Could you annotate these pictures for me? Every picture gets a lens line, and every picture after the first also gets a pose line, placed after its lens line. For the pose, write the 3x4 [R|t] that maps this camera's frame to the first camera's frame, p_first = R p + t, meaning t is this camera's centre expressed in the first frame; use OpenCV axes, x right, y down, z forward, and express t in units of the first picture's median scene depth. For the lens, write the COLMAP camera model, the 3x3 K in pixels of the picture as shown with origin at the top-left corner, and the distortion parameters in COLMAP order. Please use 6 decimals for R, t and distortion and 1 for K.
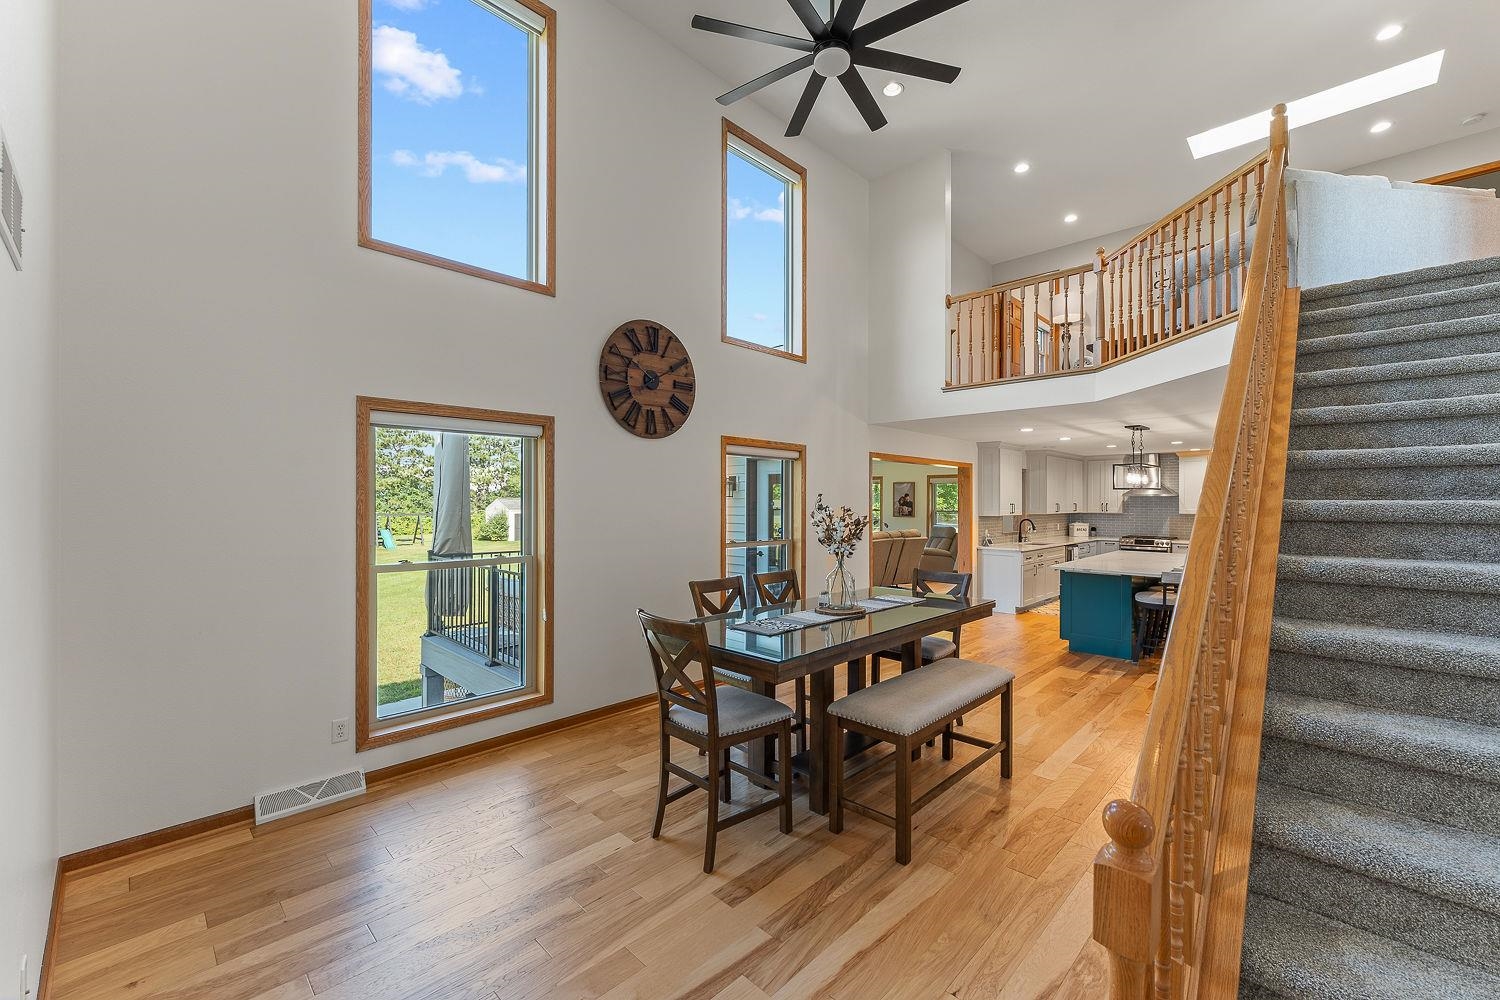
lens RADIAL K [[595.9, 0, 752.0], [0, 595.9, 498.9], [0, 0, 1]] dist [-0.001089, -0.000859]
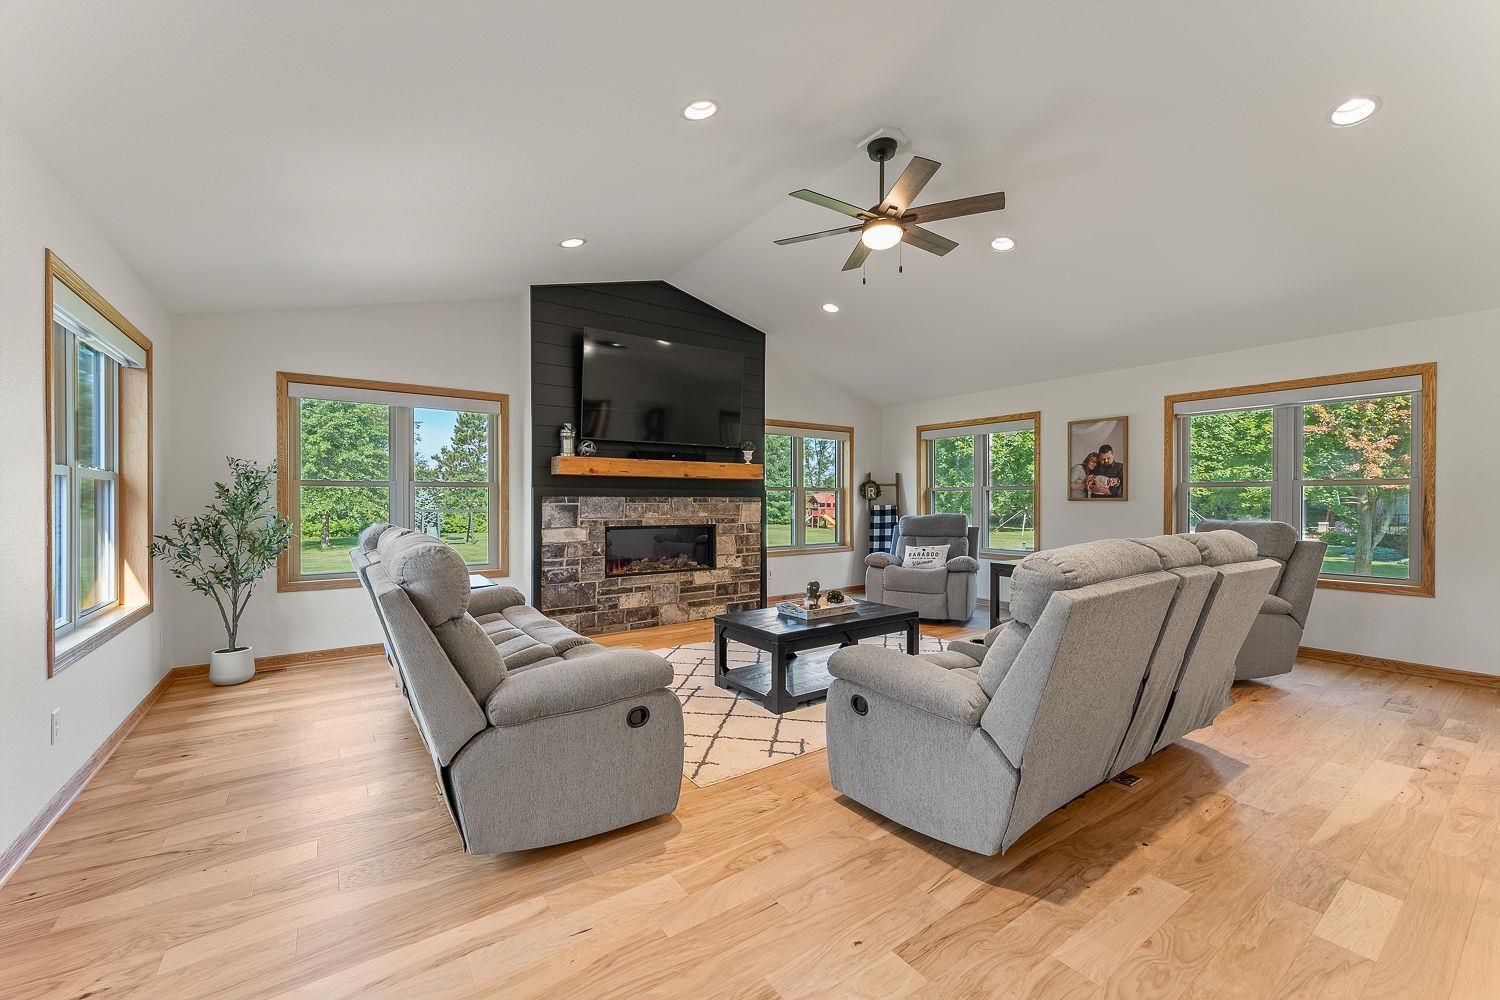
lens RADIAL K [[595.9, 0, 749.1], [0, 595.9, 500.7], [0, 0, 1]] dist [-0.001089, -0.000859]
pose [[0.985274, -0.002863, -0.170957, 0.229086], [0.003723, 0.999982, 0.004709, 0.075098], [0.170941, -0.005277, 0.985267, 1.490067]]
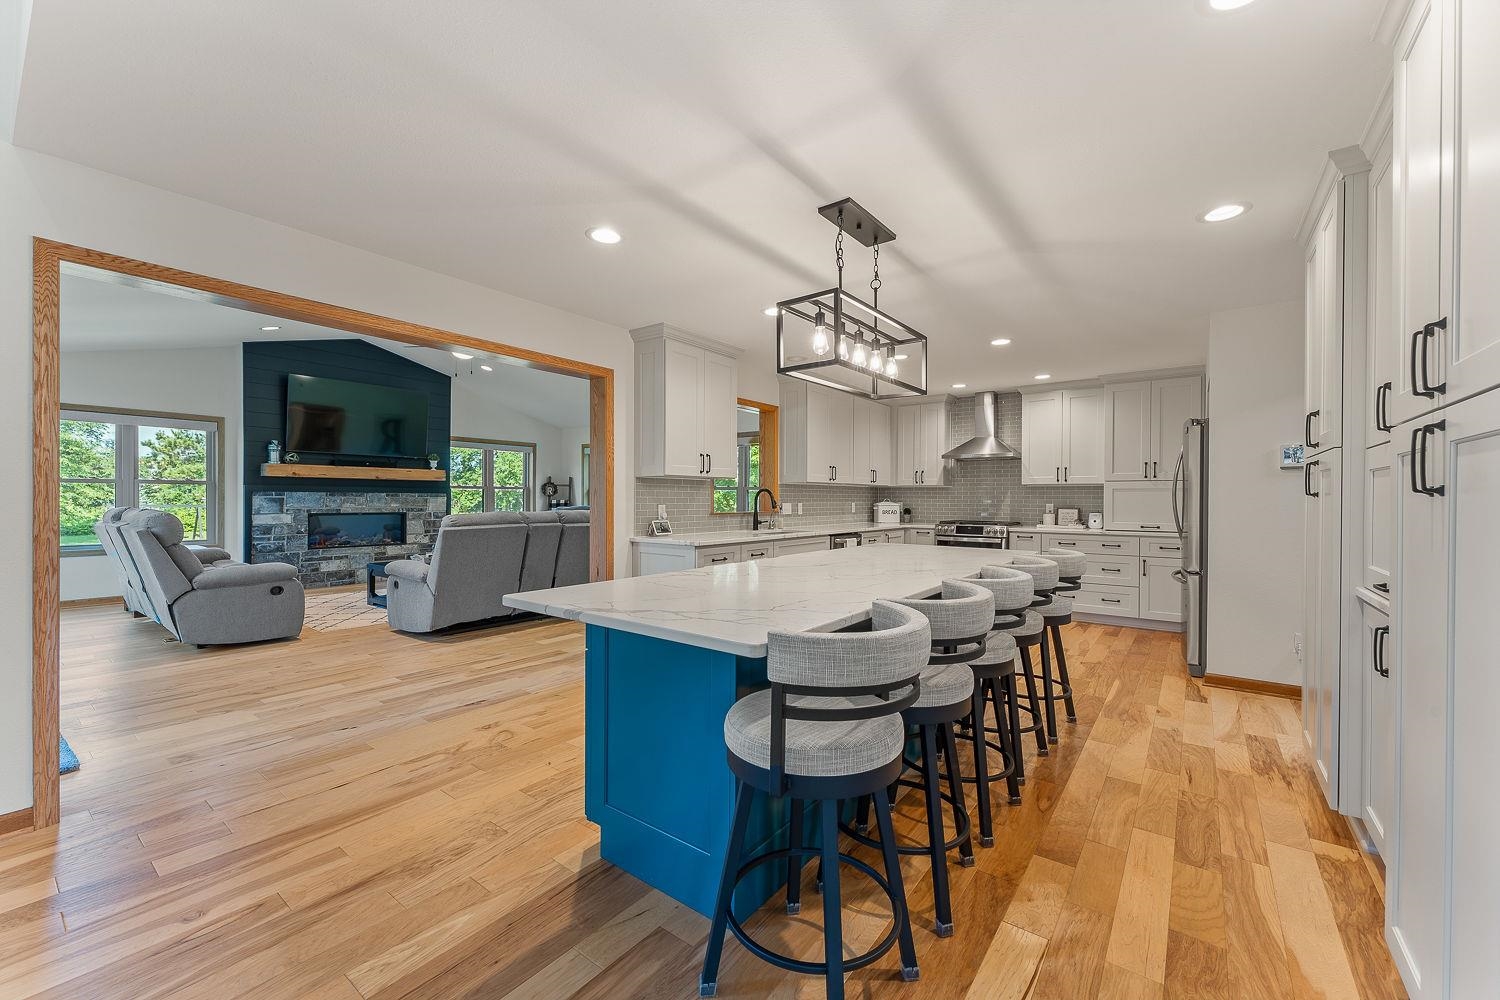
lens RADIAL K [[595.9, 0, 752.1], [0, 595.9, 499.2], [0, 0, 1]] dist [-0.001089, -0.000859]
pose [[0.990385, 0.003042, 0.138302, 0.704852], [-0.004017, 0.999969, 0.006773, 0.075341], [-0.138277, -0.007263, 0.990367, 0.839417]]
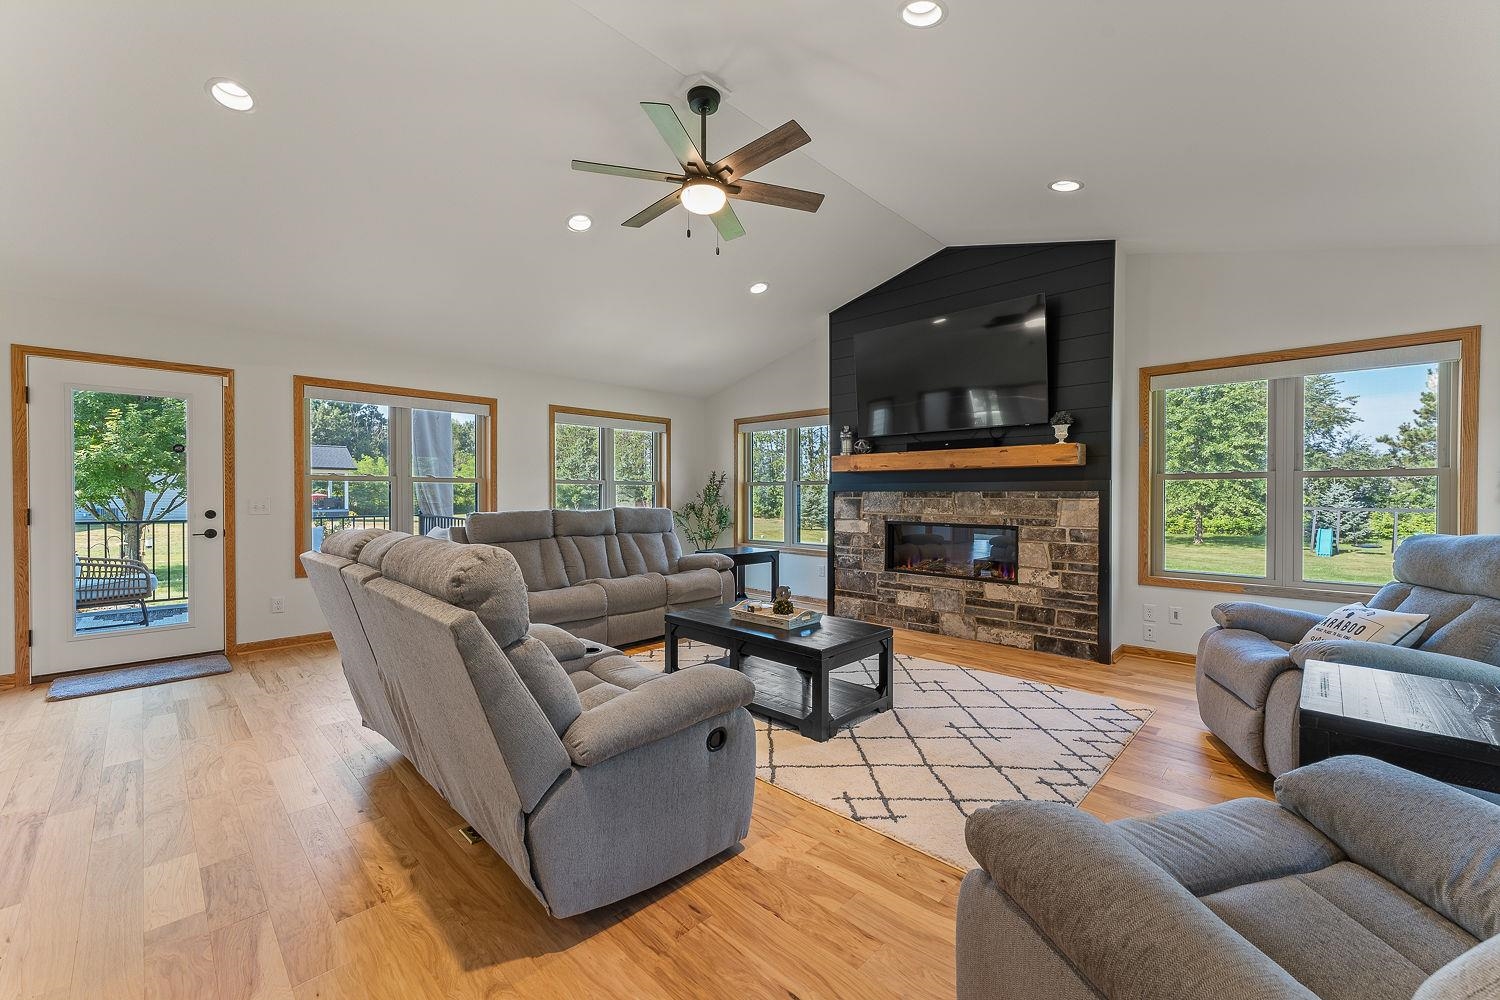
lens RADIAL K [[595.9, 0, 744.7], [0, 595.9, 496.1], [0, 0, 1]] dist [-0.001089, -0.000859]
pose [[0.002941, 0.000178, -0.999996, 0.893613], [0.002223, 0.999998, 0.000185, 0.080087], [0.999993, -0.002224, 0.002941, 2.249956]]
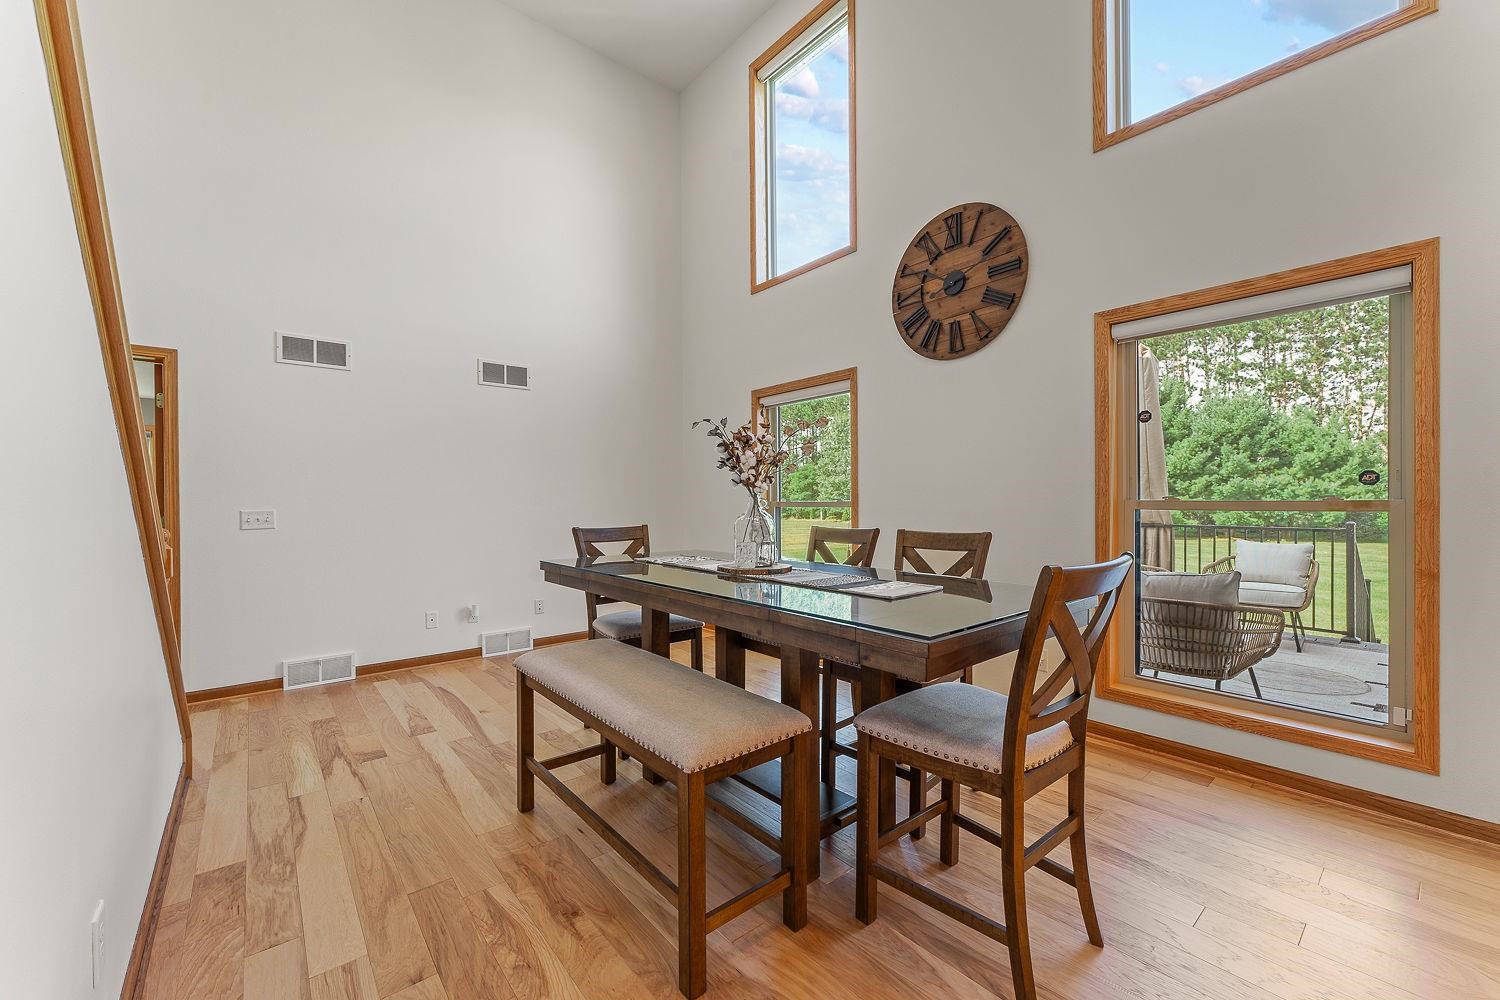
lens RADIAL K [[595.9, 0, 758.8], [0, 595.9, 501.4], [0, 0, 1]] dist [-0.001089, -0.000859]
pose [[-0.089664, 0.002563, -0.995969, 0.561431], [0.011786, 0.999929, 0.001512, 0.073096], [0.995902, -0.011603, -0.089688, 0.720000]]
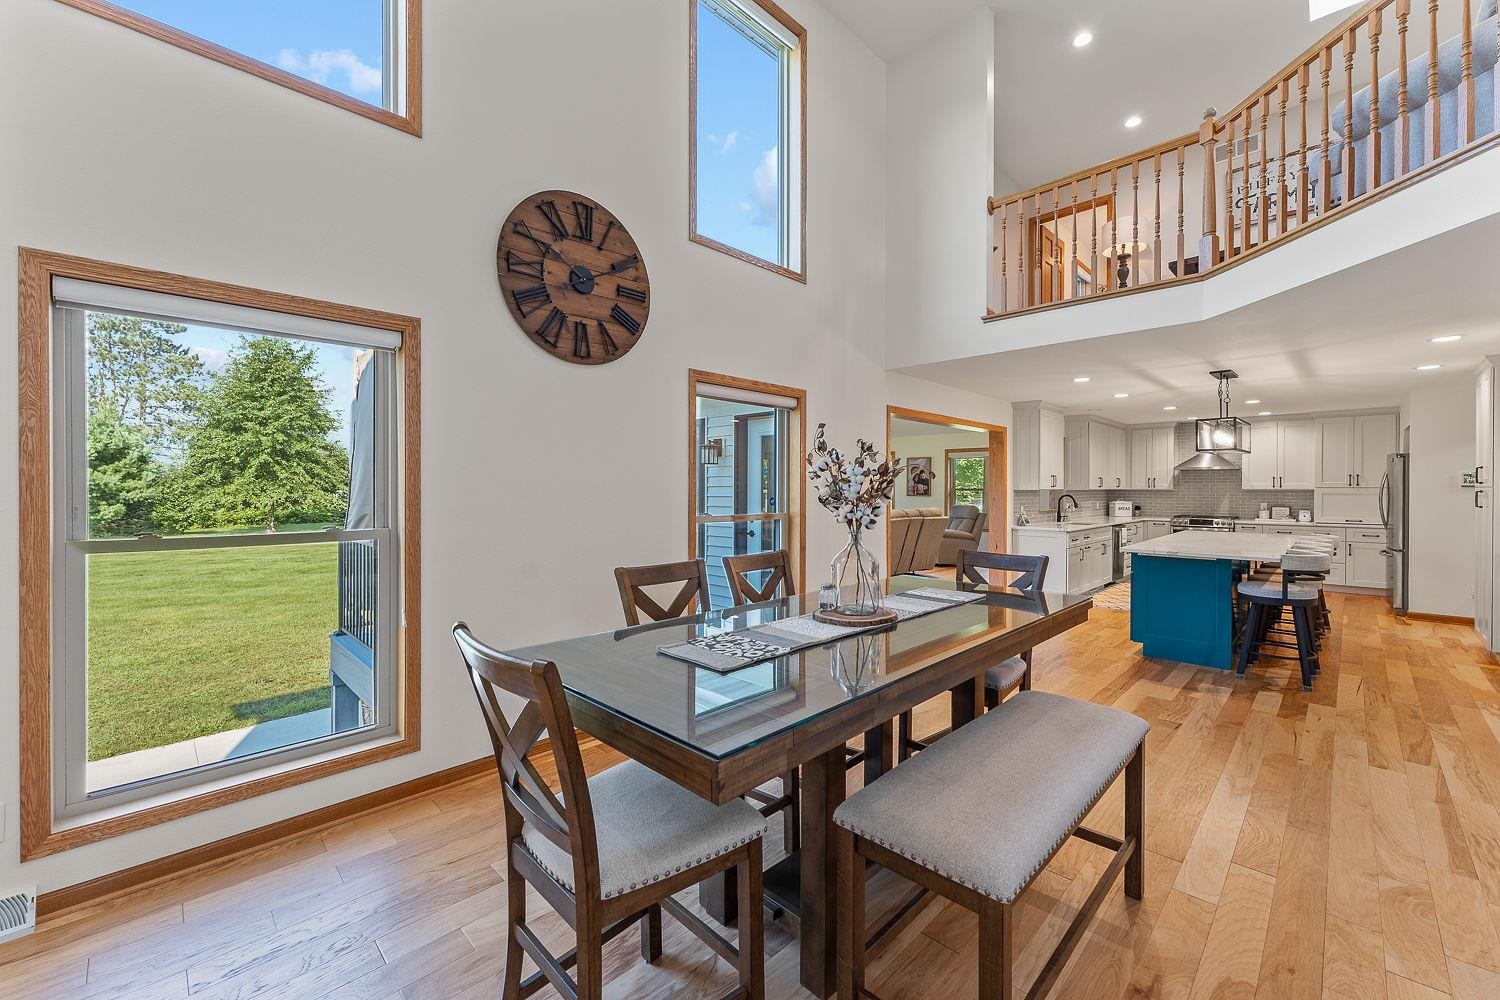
lens RADIAL K [[595.9, 0, 753.8], [0, 595.9, 488.3], [0, 0, 1]] dist [-0.001089, -0.000859]
pose [[0.999967, -0.000629, -0.008085, 0.033976], [0.000675, 0.999983, 0.005707, 0.036542], [0.008082, -0.005712, 0.999951, 0.266691]]
